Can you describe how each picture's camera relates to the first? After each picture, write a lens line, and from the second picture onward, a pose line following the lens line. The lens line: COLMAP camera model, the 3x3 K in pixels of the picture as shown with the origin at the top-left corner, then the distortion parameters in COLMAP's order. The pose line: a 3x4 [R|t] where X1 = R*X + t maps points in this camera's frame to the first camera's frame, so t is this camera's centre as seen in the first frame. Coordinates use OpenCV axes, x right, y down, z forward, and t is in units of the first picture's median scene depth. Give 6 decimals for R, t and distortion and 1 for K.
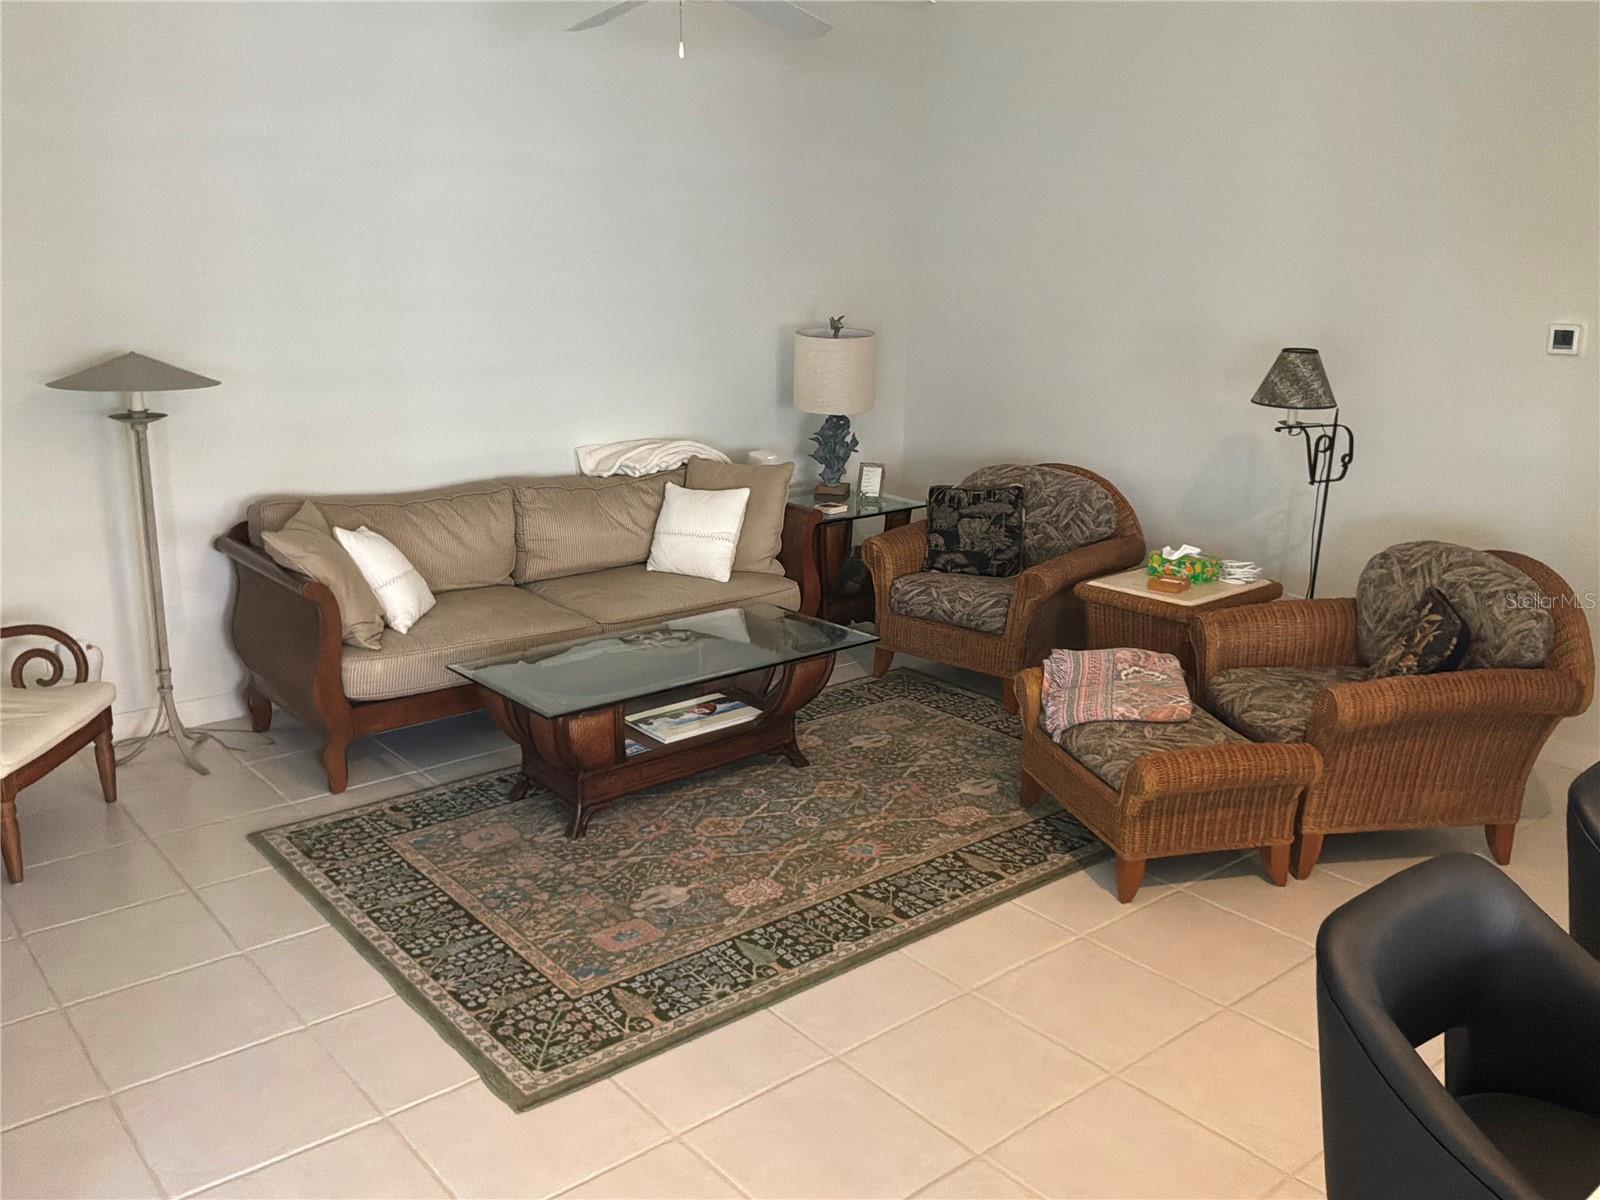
lens RADIAL K [[1328.9, 0, 795.6], [0, 1328.9, 603.4], [0, 0, 1]] dist [0.148762, -0.309847]
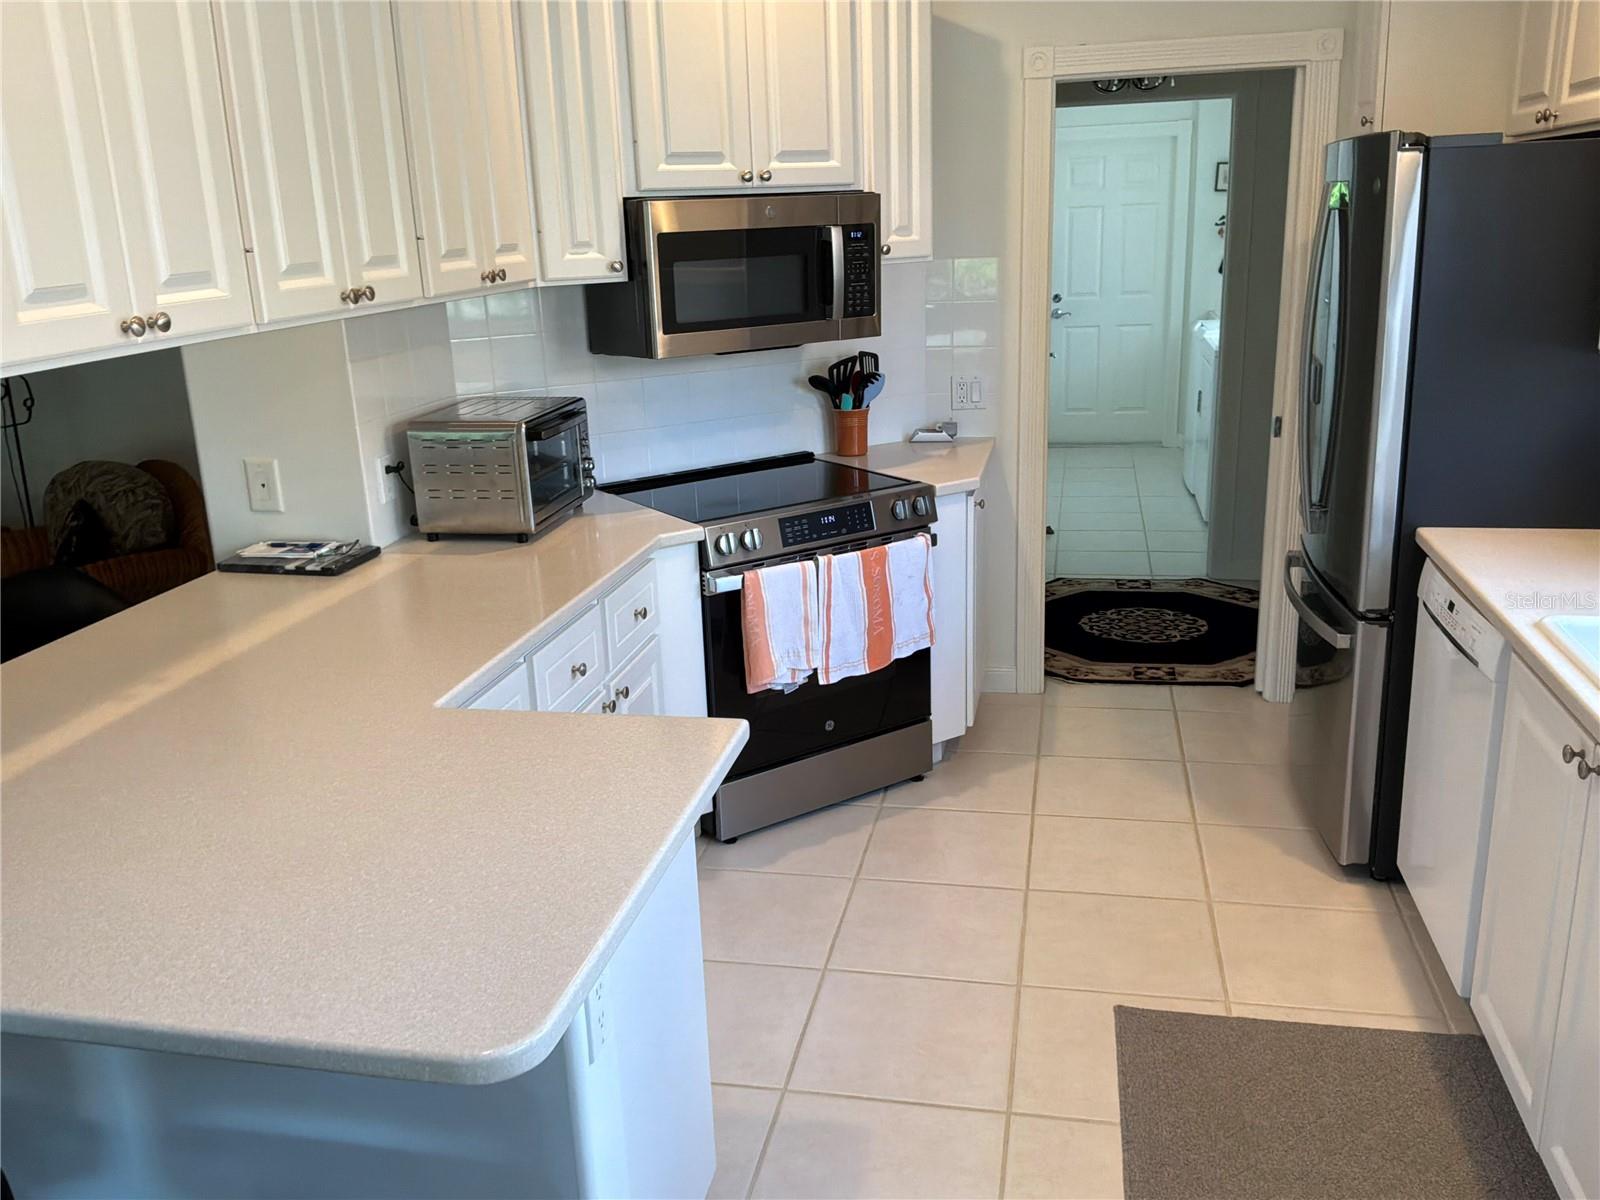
lens RADIAL K [[1328.9, 0, 795.6], [0, 1328.9, 603.4], [0, 0, 1]] dist [0.148762, -0.309847]
pose [[0.783331, -0.213538, 0.583775, 0.248707], [0.205867, 0.975263, 0.080500, 0.102755], [-0.586524, 0.057122, 0.807915, -0.267751]]
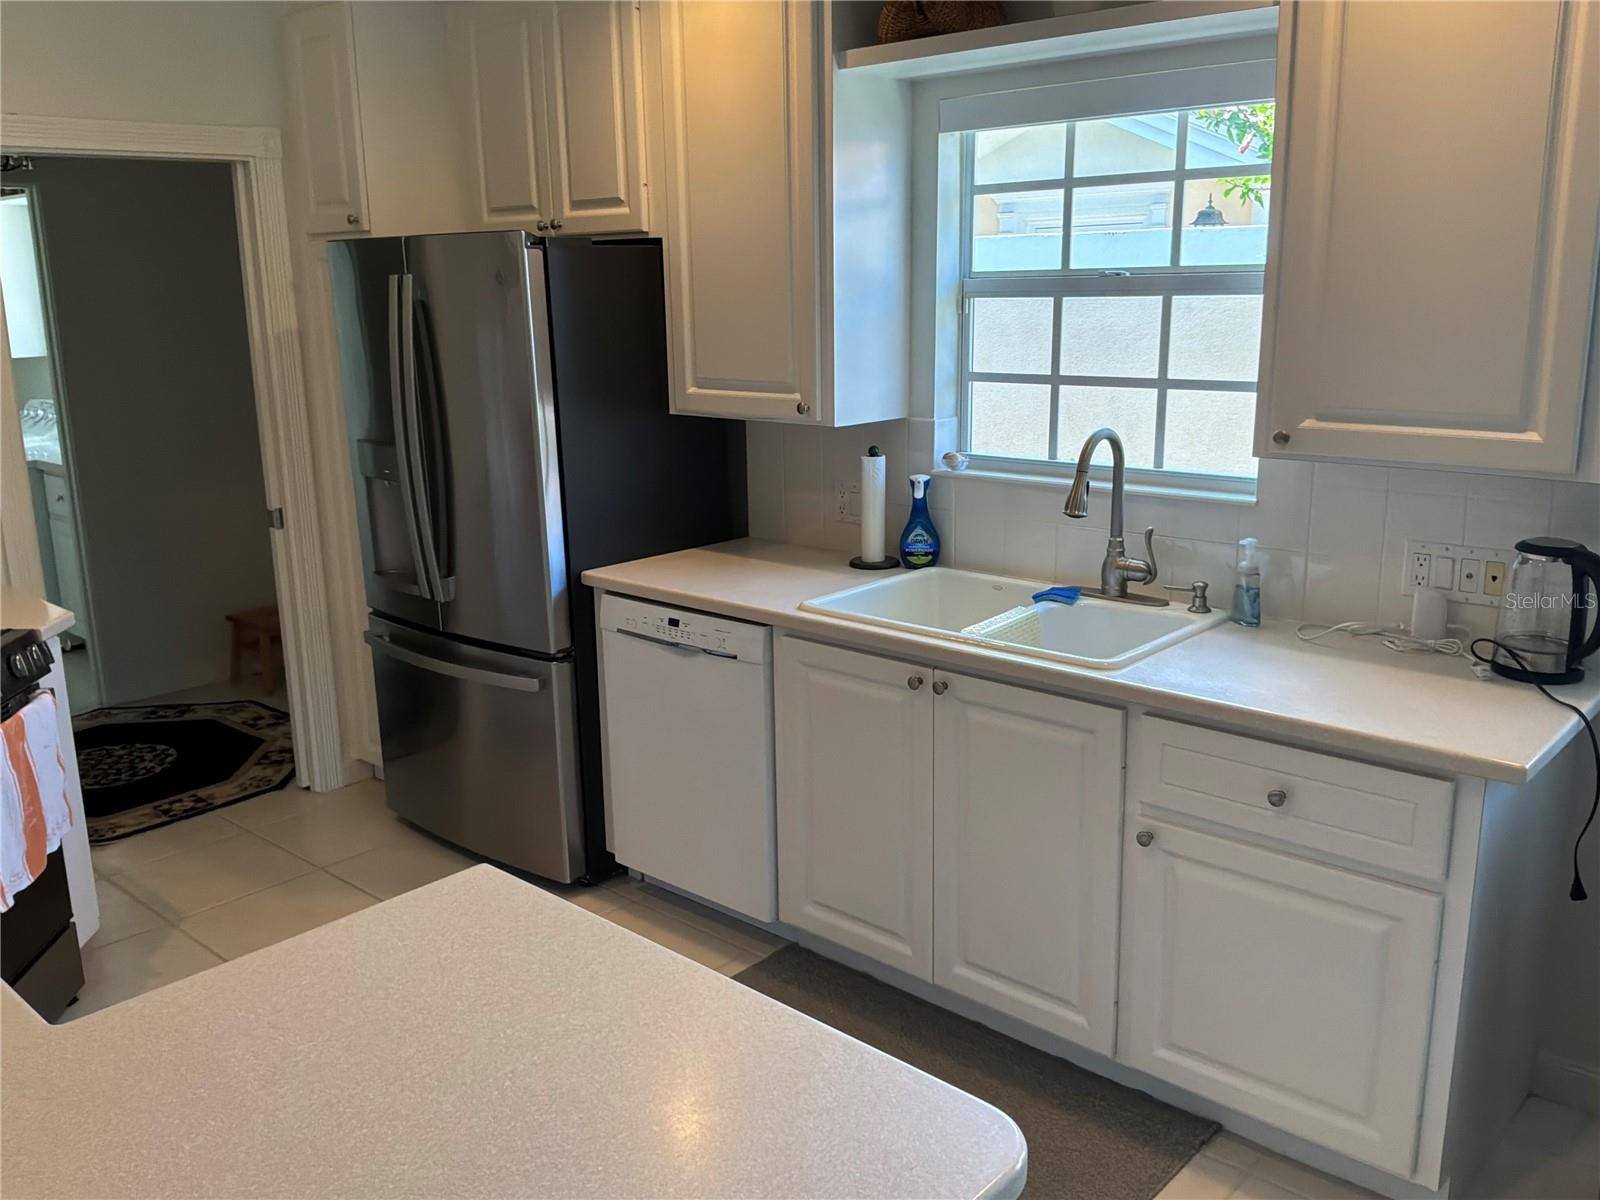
lens RADIAL K [[1328.9, 0, 795.6], [0, 1328.9, 603.4], [0, 0, 1]] dist [0.148762, -0.309847]
pose [[-0.143793, -0.239858, 0.960100, 0.117751], [0.270066, 0.923845, 0.271248, 0.018875], [-0.952044, 0.298294, -0.068065, 0.052583]]
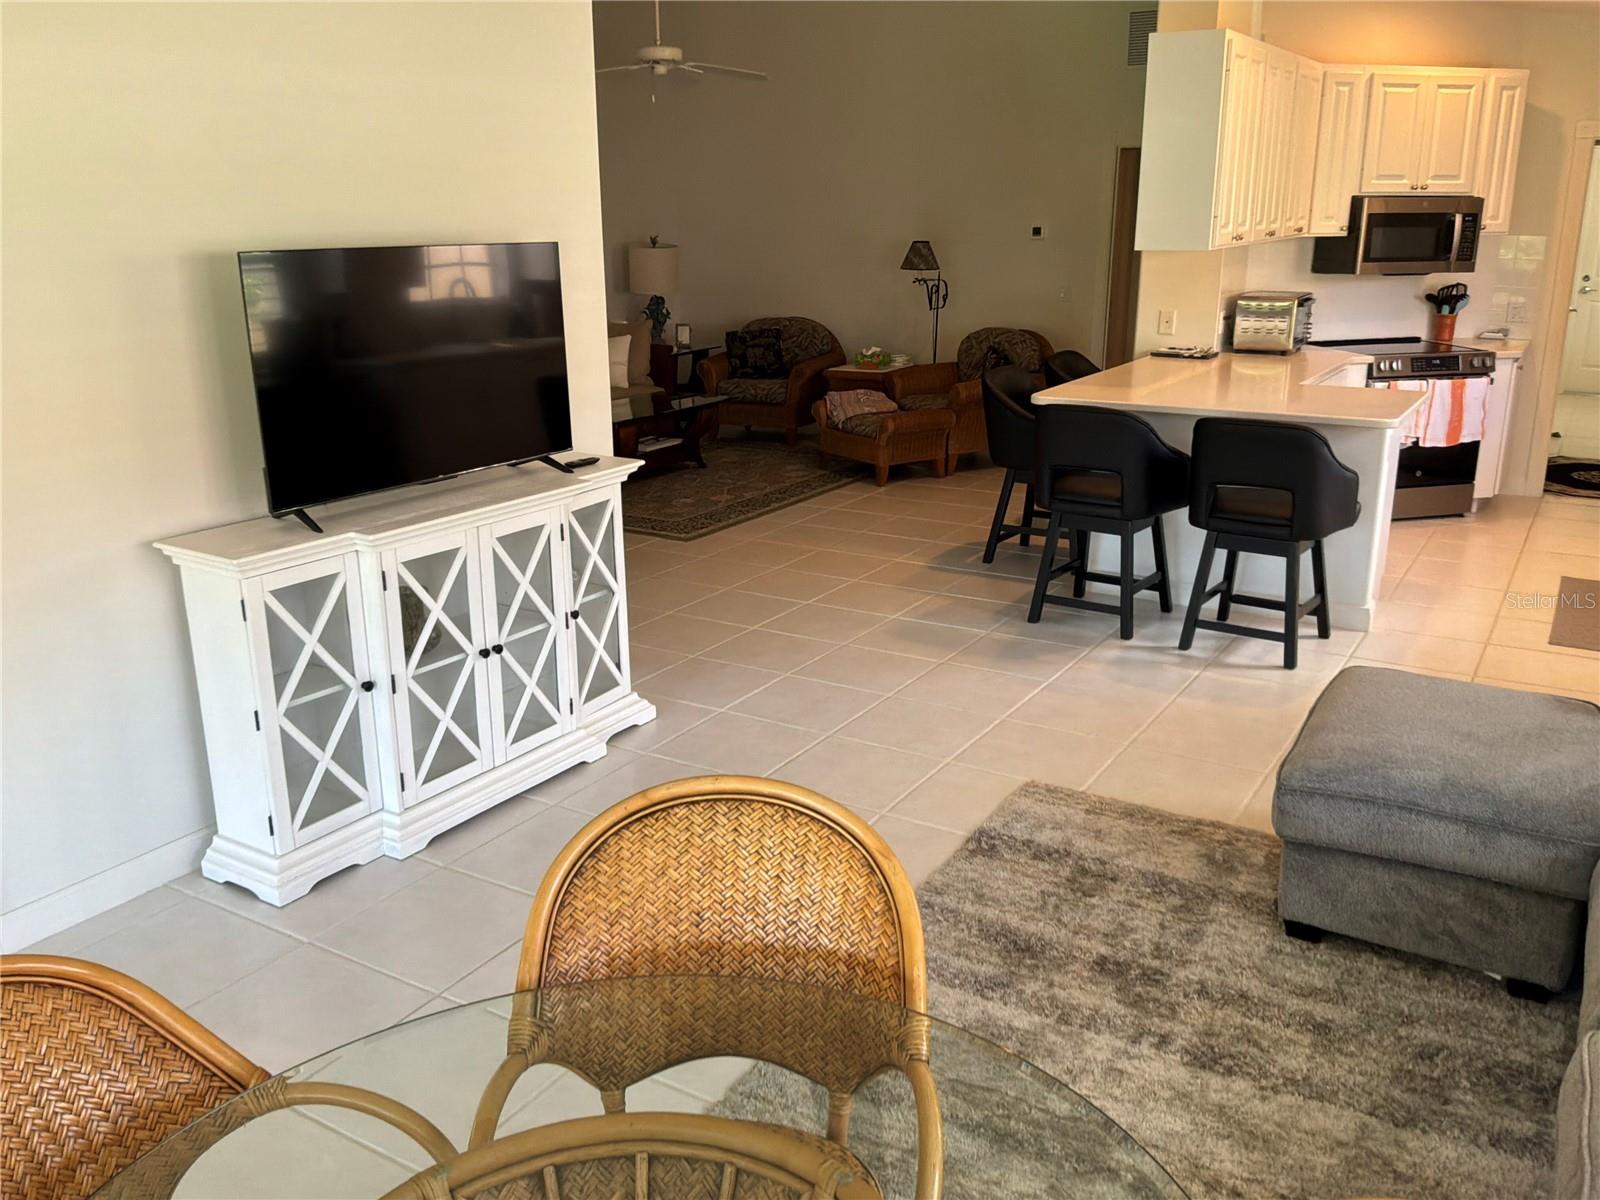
lens RADIAL K [[1328.9, 0, 795.6], [0, 1328.9, 603.4], [0, 0, 1]] dist [0.148762, -0.309847]
pose [[0.946713, -0.107622, 0.303567, -0.520406], [0.098589, 0.994111, 0.044974, 0.266716], [-0.306619, -0.012649, 0.951748, -0.953444]]
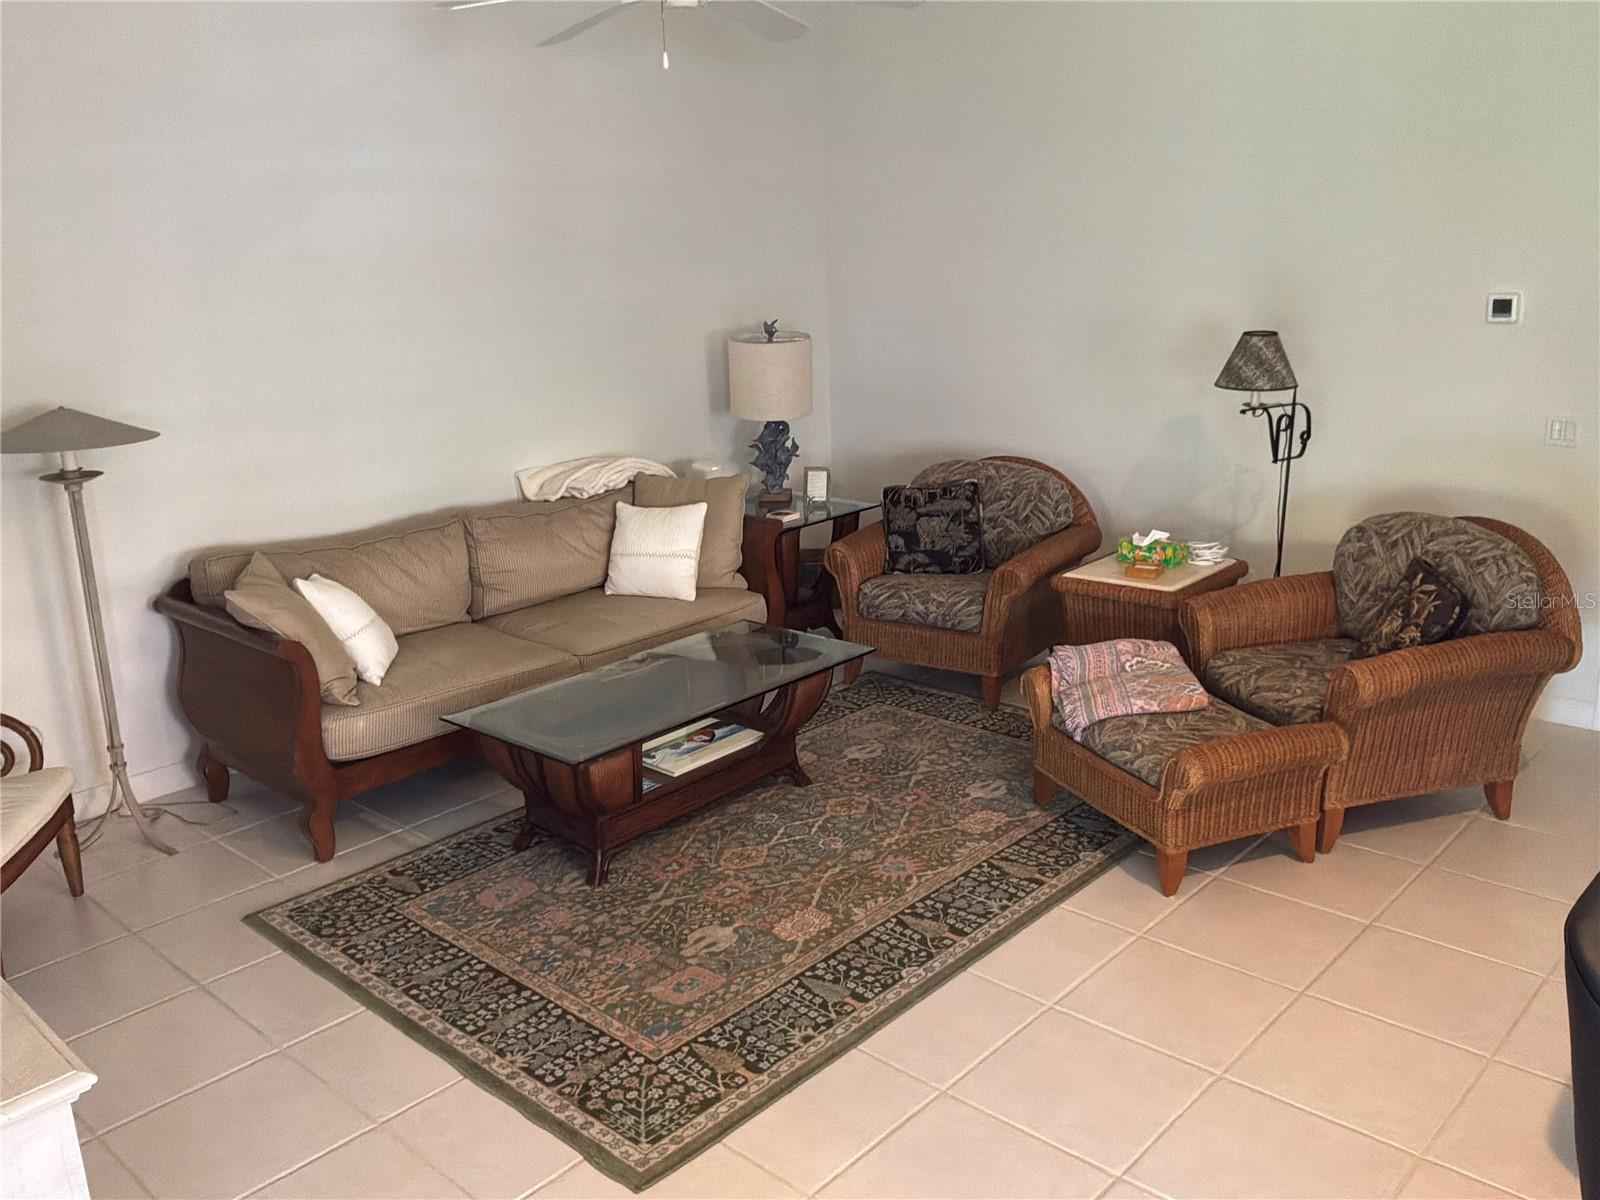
lens RADIAL K [[1328.9, 0, 795.6], [0, 1328.9, 603.4], [0, 0, 1]] dist [0.148762, -0.309847]
pose [[0.990293, -0.078418, 0.114764, -0.114590], [0.077561, 0.996916, 0.011922, -0.025323], [-0.115345, -0.002905, 0.993321, 0.030625]]
